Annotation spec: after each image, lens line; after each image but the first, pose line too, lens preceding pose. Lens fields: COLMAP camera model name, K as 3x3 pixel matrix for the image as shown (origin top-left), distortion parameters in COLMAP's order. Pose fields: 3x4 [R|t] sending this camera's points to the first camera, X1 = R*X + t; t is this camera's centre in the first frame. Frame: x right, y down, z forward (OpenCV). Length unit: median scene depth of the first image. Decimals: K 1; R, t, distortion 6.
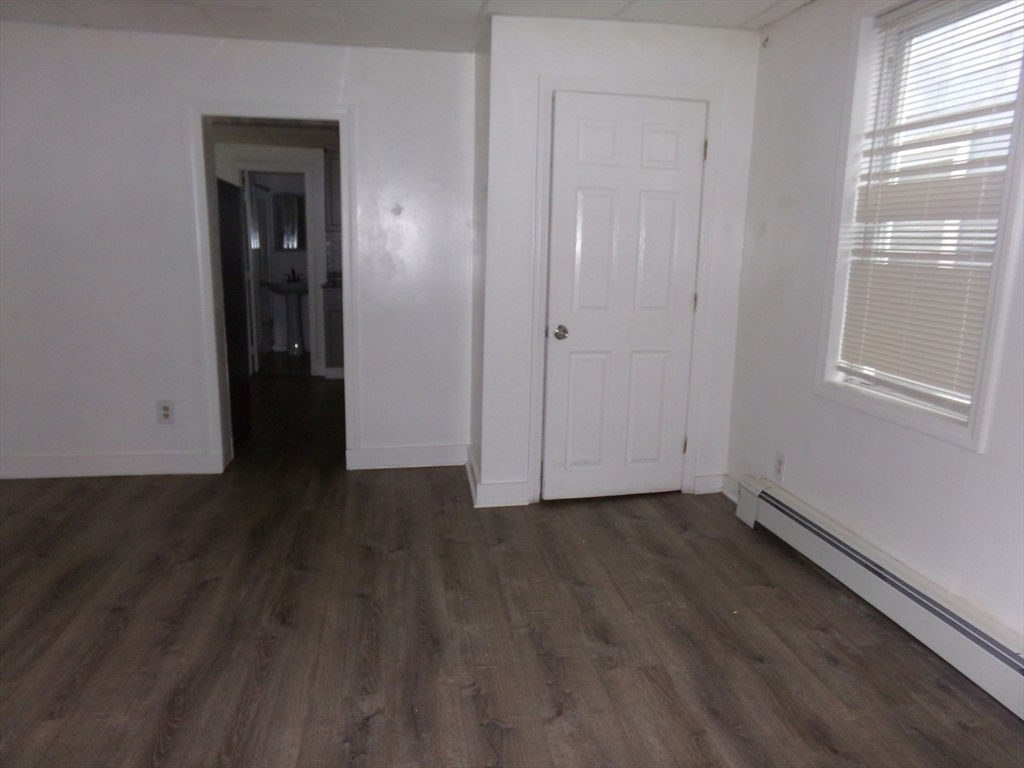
lens RADIAL K [[703.7, 0, 504.9], [0, 703.7, 385.9], [0, 0, 1]] dist [-0.054943, 0.100631]
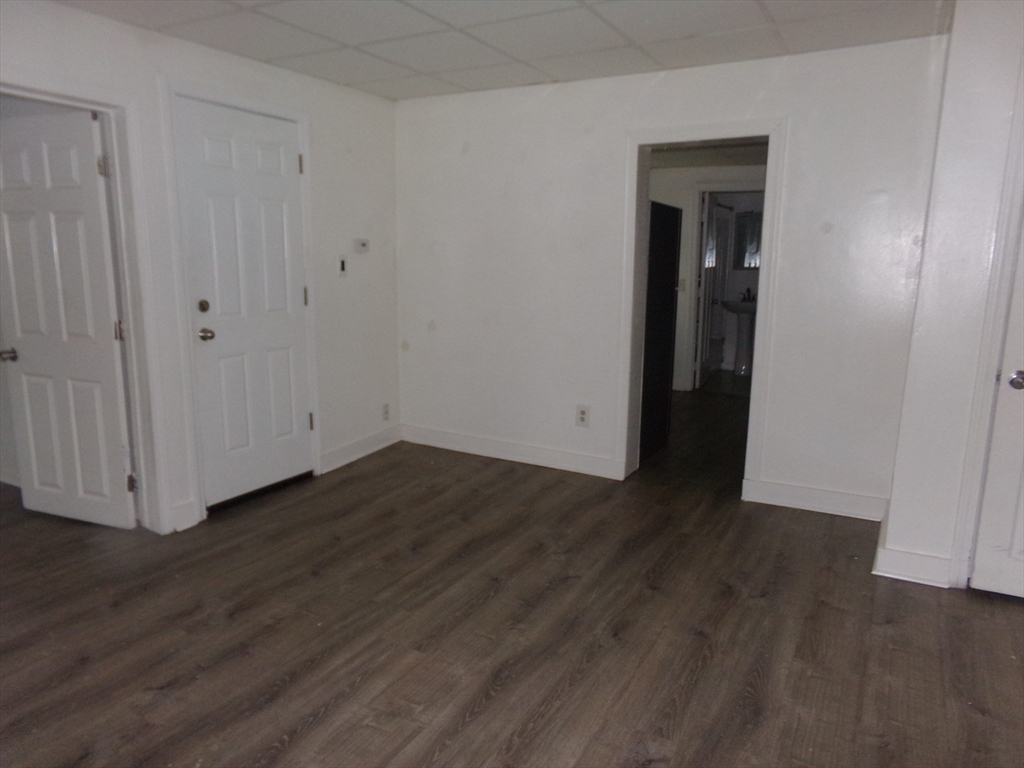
lens RADIAL K [[703.7, 0, 504.9], [0, 703.7, 385.9], [0, 0, 1]] dist [-0.054943, 0.100631]
pose [[0.778676, 0.094744, -0.620231, 0.128618], [-0.111376, 0.993706, 0.011967, -0.011731], [0.617462, 0.059760, 0.784328, 0.074211]]
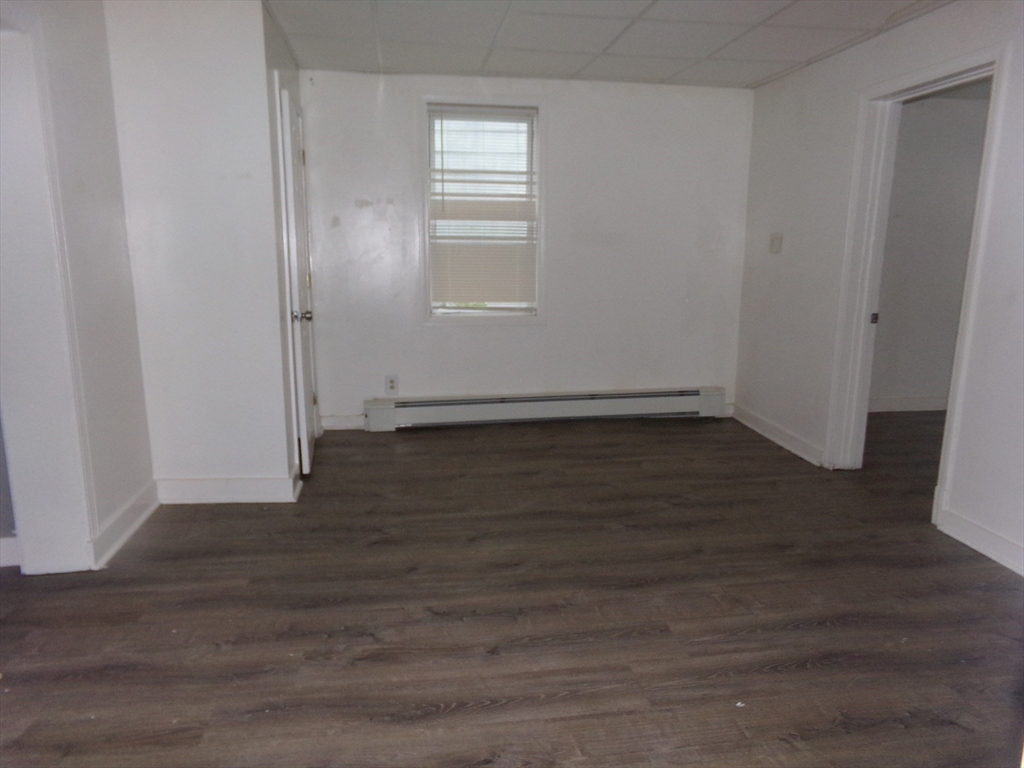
lens RADIAL K [[774.0, 0, 475.8], [0, 774.0, 382.3], [0, 0, 1]] dist [0.002896, 0.002663]
pose [[-0.001706, -0.187074, 0.982344, -1.250964], [0.196076, 0.963215, 0.183771, -0.158731], [-0.980587, 0.192928, 0.035037, 0.807286]]
